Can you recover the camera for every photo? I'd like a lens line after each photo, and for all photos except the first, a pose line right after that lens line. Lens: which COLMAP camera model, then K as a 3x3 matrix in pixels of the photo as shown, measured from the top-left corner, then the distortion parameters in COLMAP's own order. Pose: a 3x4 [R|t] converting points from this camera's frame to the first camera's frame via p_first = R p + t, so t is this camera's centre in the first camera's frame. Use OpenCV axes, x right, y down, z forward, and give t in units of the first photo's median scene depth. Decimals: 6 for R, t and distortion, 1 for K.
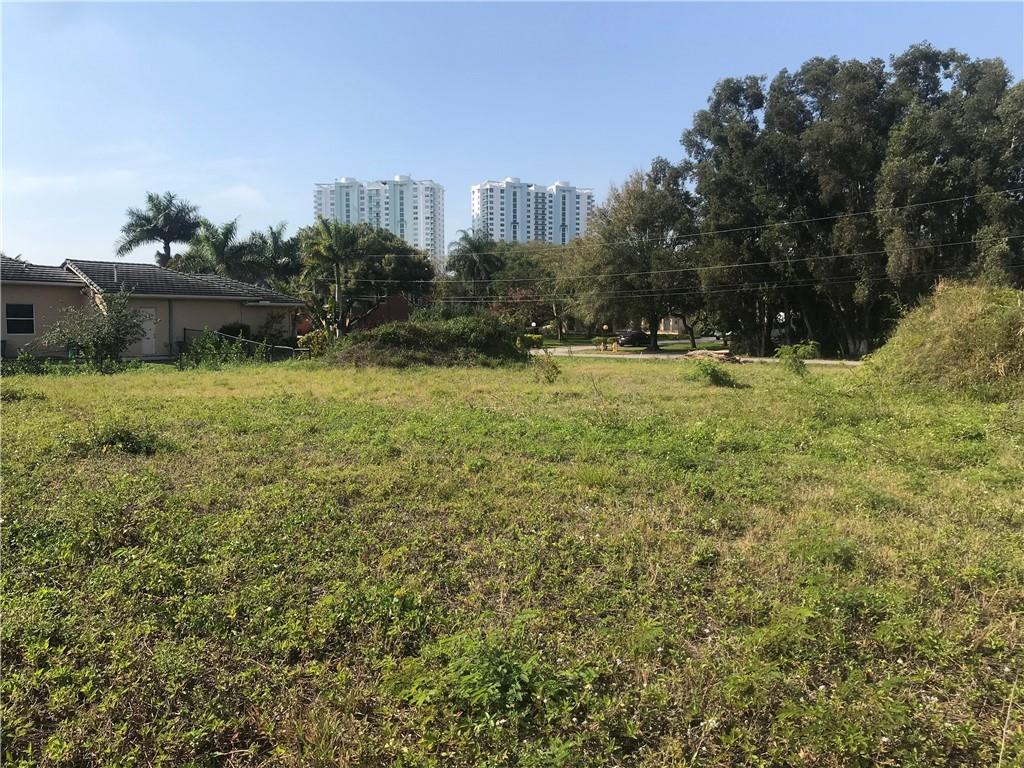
lens RADIAL K [[855.3, 0, 507.1], [0, 855.3, 377.1], [0, 0, 1]] dist [0.047650, -0.054033]
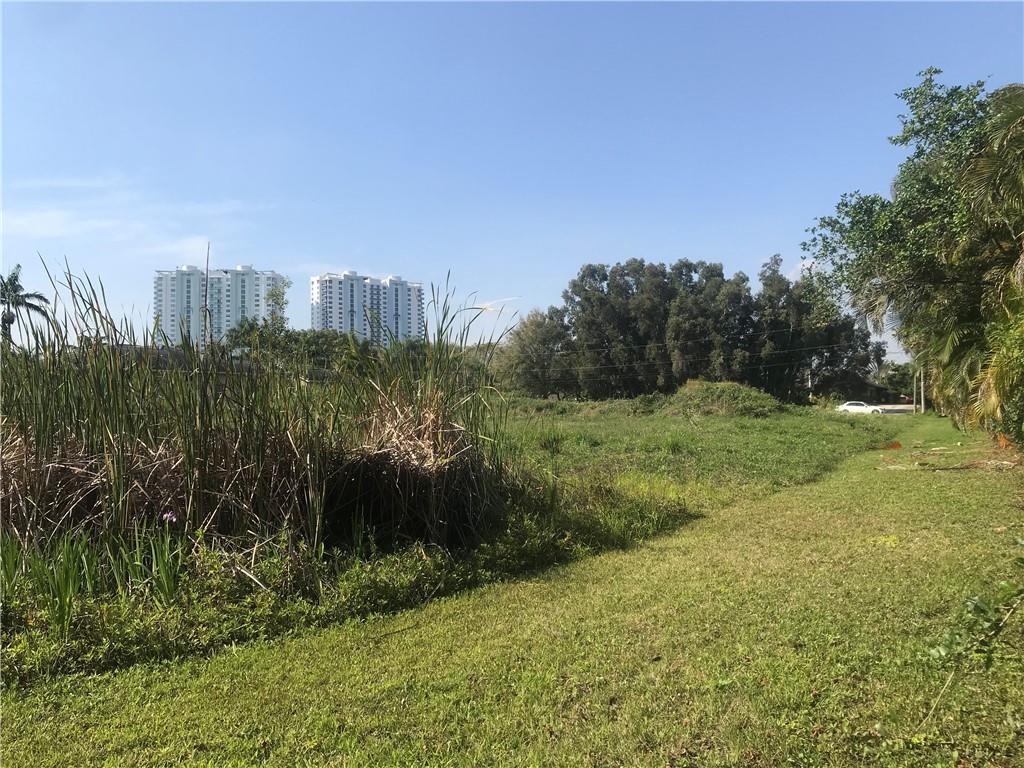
lens RADIAL K [[855.3, 0, 510.4], [0, 855.3, 374.1], [0, 0, 1]] dist [0.047650, -0.054033]
pose [[0.974006, 0.004150, 0.226485, -0.278903], [0.018266, 0.995138, -0.096785, 0.053648], [-0.225785, 0.098406, 0.969194, -0.625425]]
